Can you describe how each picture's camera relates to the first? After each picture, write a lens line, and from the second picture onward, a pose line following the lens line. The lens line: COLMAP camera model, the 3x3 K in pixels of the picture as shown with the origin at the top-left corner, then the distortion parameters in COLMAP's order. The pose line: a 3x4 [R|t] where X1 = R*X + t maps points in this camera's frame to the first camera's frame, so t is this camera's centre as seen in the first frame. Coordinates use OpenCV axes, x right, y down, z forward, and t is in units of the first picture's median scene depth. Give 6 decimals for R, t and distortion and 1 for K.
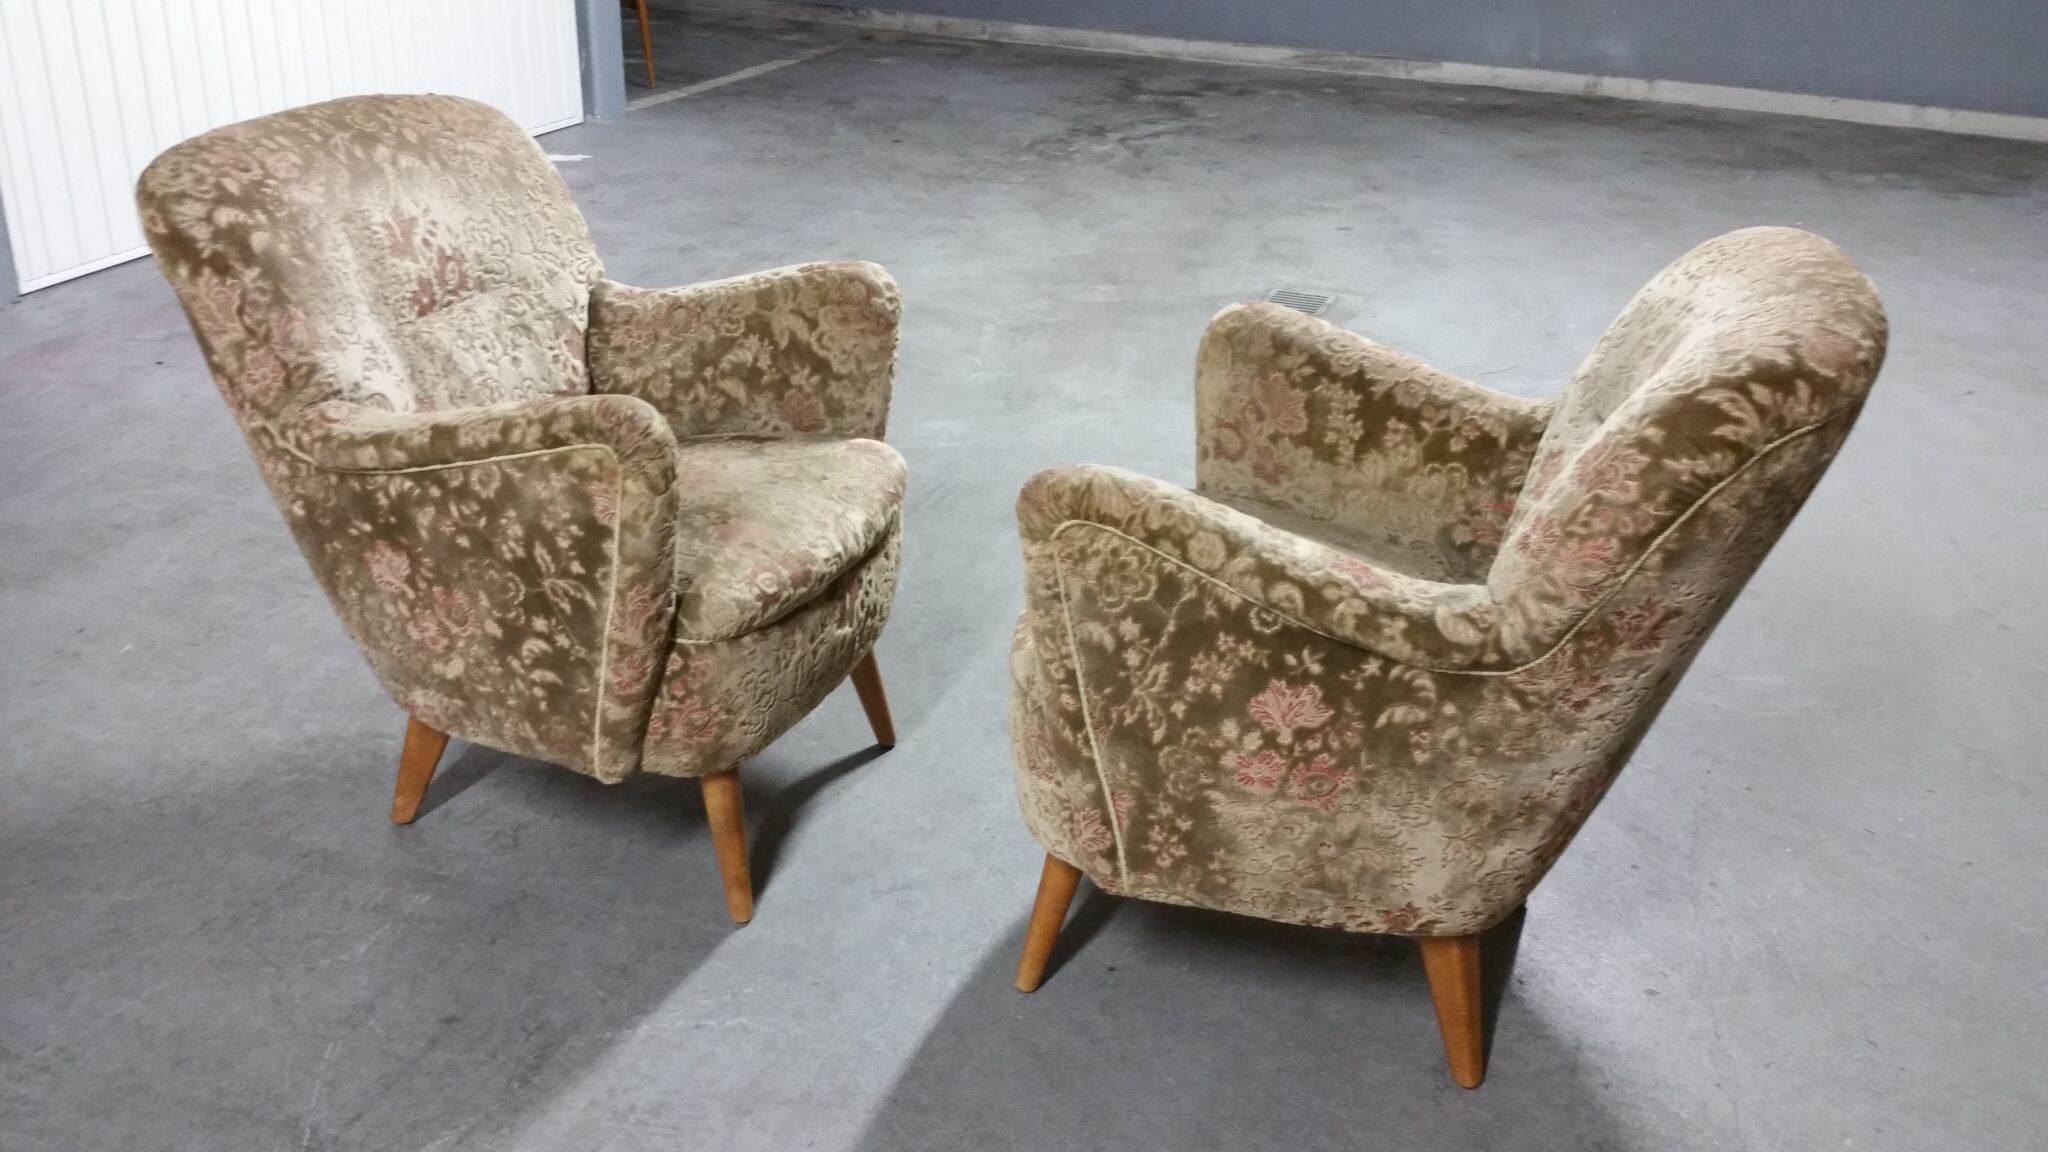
lens RADIAL K [[1842.4, 0, 1013.9], [0, 1842.4, 610.4], [0, 0, 1]] dist [0.146658, -0.292155]
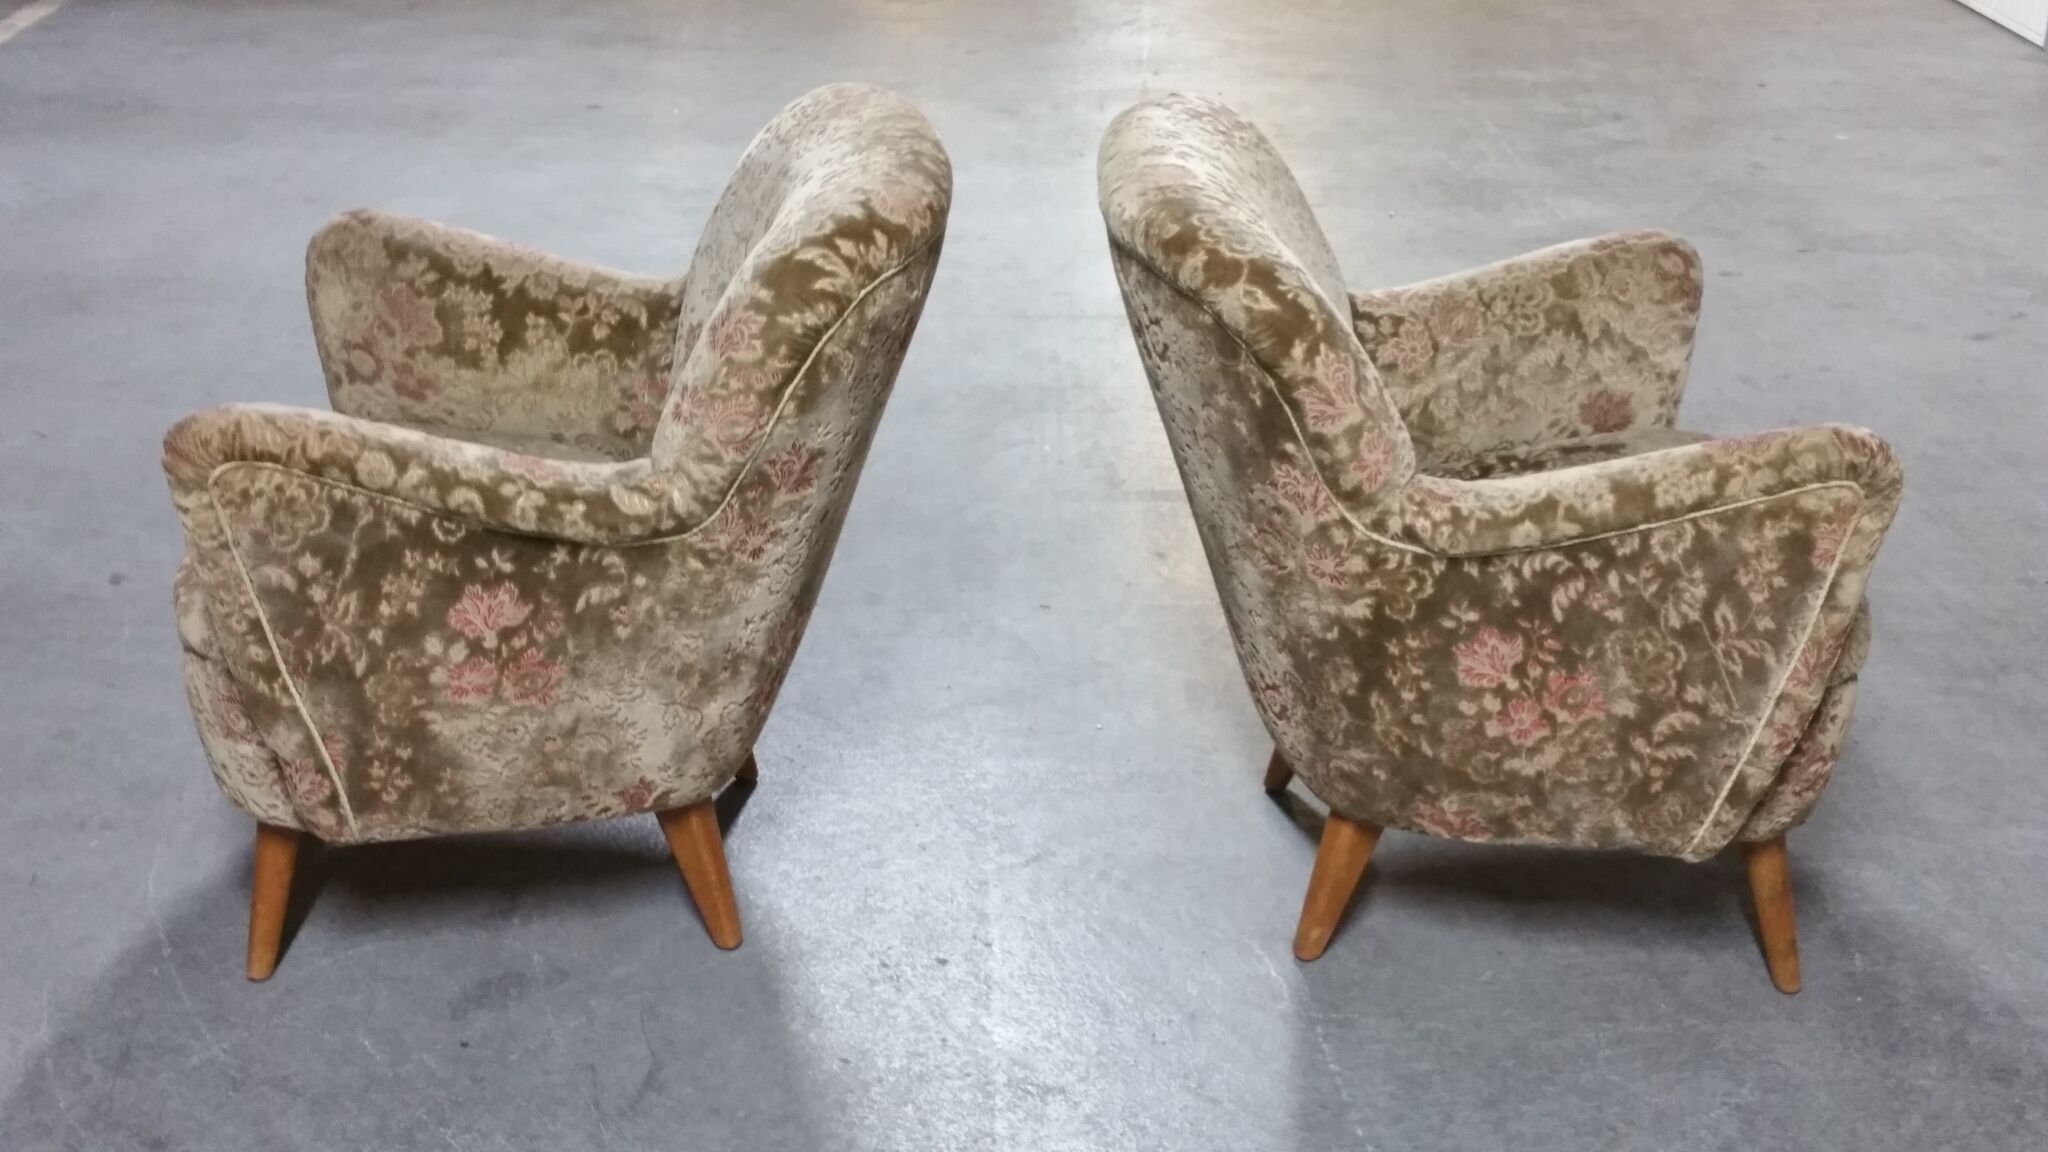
lens RADIAL K [[2456.8, 0, 1014.2], [0, 2456.8, 618.0], [0, 0, 1]] dist [0.119444, -0.002745]
pose [[0.912064, -0.193548, 0.361495, -0.076128], [0.186854, 0.980916, 0.053756, 0.036365], [-0.365000, 0.018518, 0.930823, -0.353750]]
